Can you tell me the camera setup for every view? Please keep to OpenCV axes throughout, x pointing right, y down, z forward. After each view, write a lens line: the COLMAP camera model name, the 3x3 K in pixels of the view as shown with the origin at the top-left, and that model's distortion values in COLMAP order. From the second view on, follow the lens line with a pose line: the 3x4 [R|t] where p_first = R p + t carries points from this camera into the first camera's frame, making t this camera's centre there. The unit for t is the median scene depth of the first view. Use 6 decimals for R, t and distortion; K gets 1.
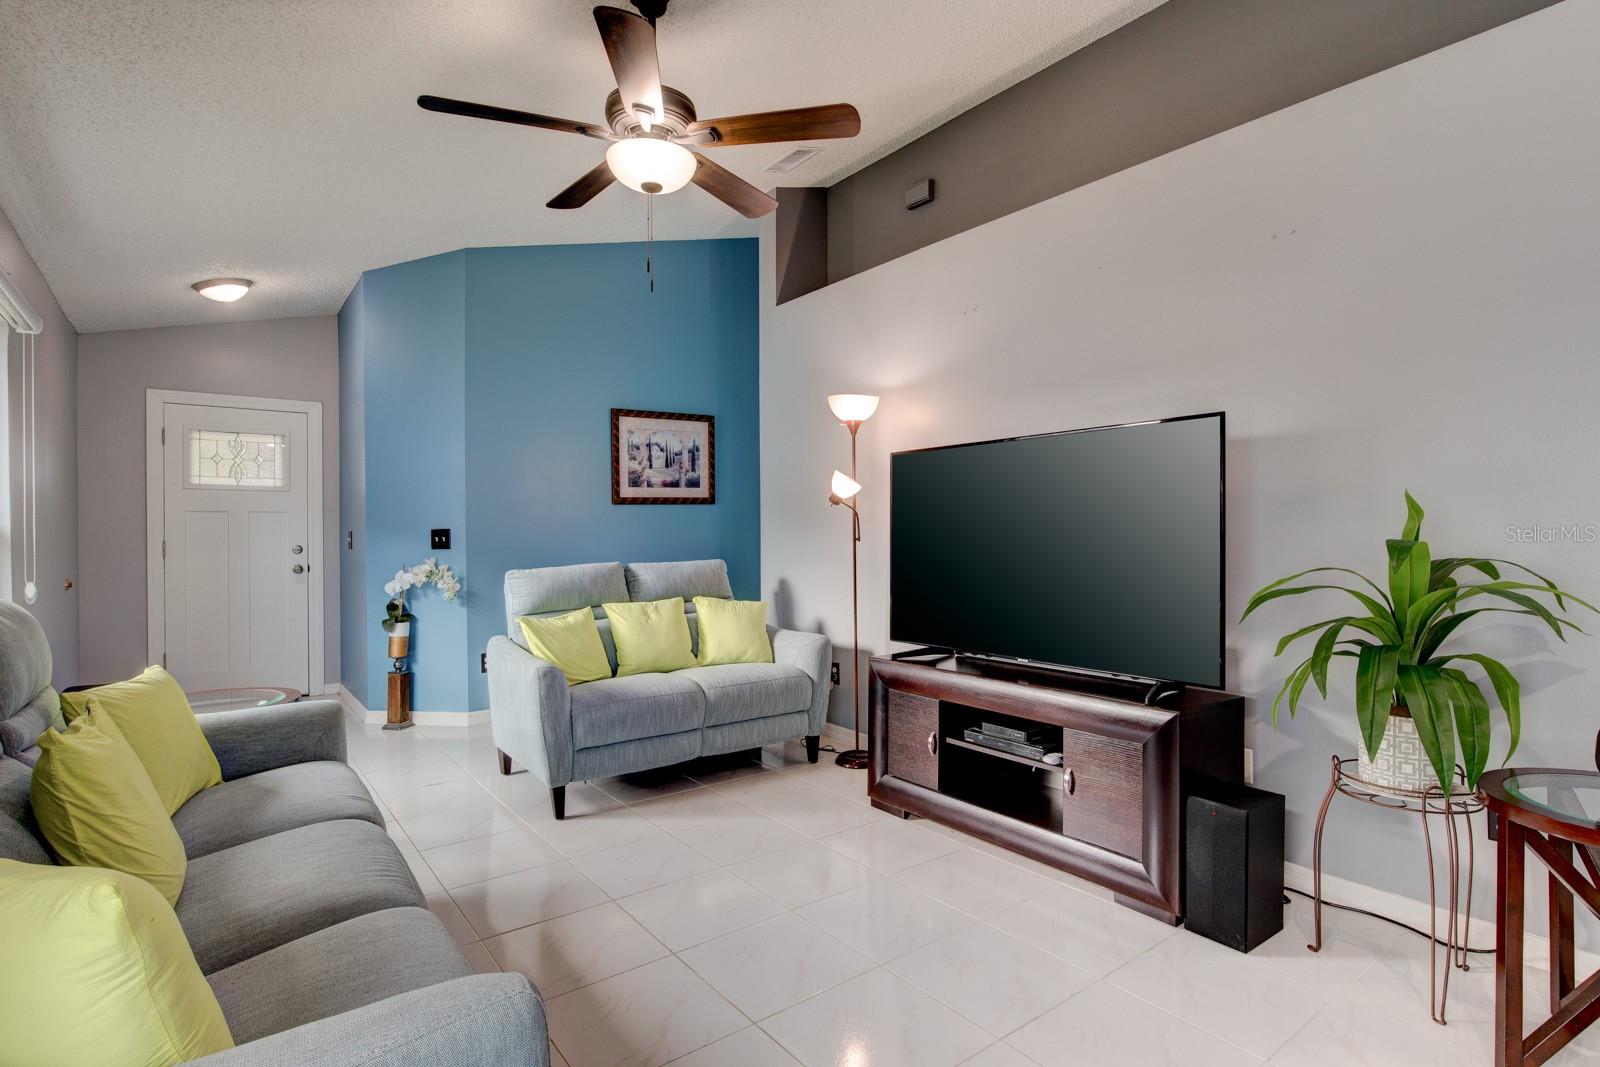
lens RADIAL K [[795.4, 0, 810.9], [0, 795.4, 539.9], [0, 0, 1]] dist [-0.015499, -0.001095]
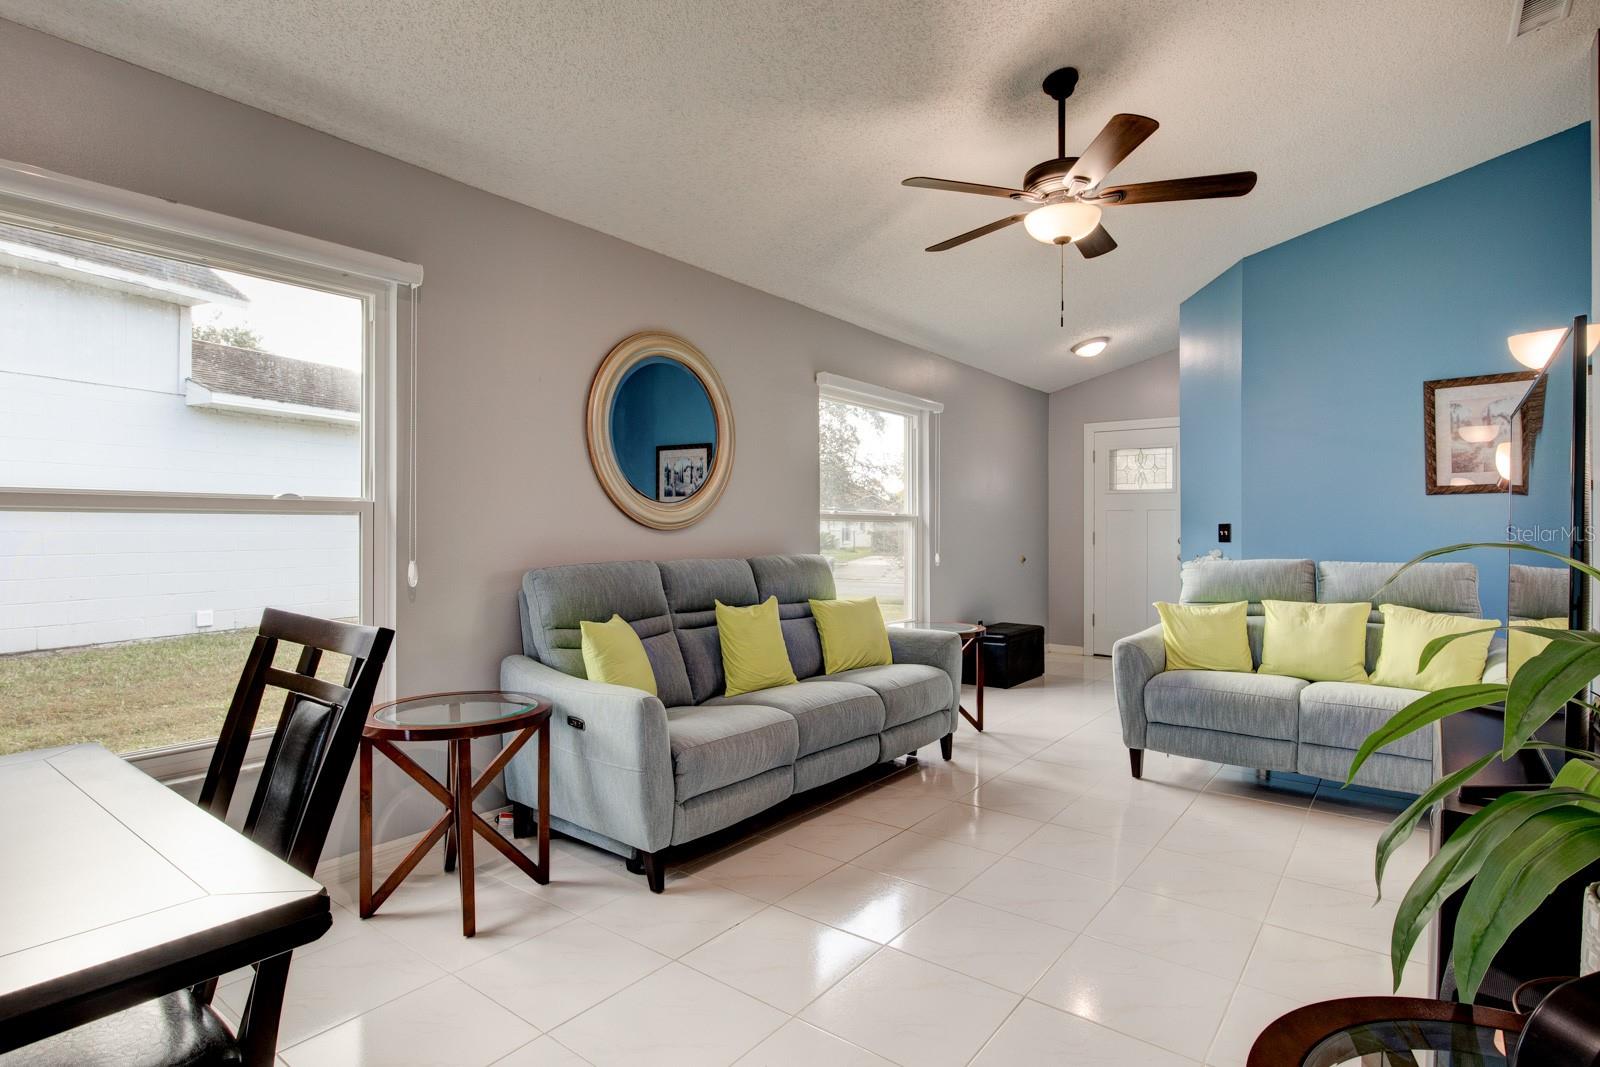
lens RADIAL K [[795.4, 0, 782.8], [0, 795.4, 538.7], [0, 0, 1]] dist [-0.015499, -0.001095]
pose [[0.239136, 0.020157, -0.970777, 0.398016], [-0.016413, 0.999726, 0.016715, -0.001370], [0.970847, 0.011936, 0.239401, 0.137780]]
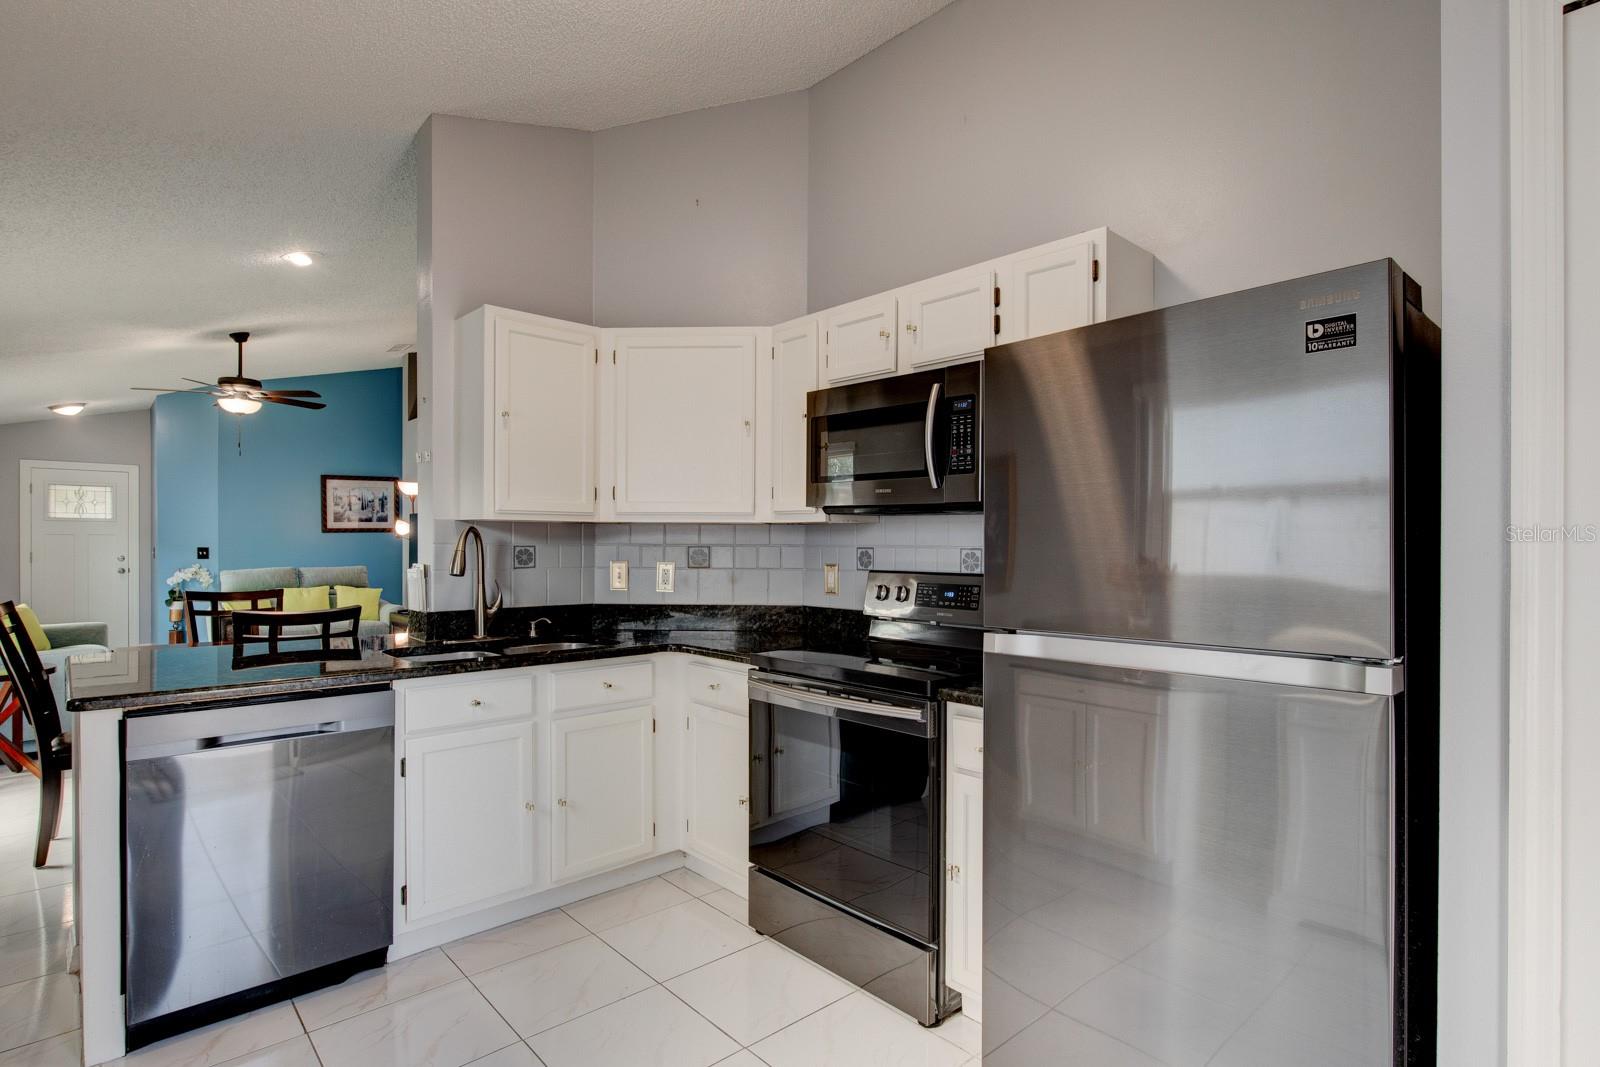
lens RADIAL K [[795.4, 0, 824.6], [0, 795.4, 546.6], [0, 0, 1]] dist [-0.015499, -0.001095]
pose [[0.994779, 0.007367, 0.101786, 0.628448], [-0.007309, 0.999973, -0.000944, -0.021480], [-0.101790, 0.000195, 0.994806, -0.753333]]
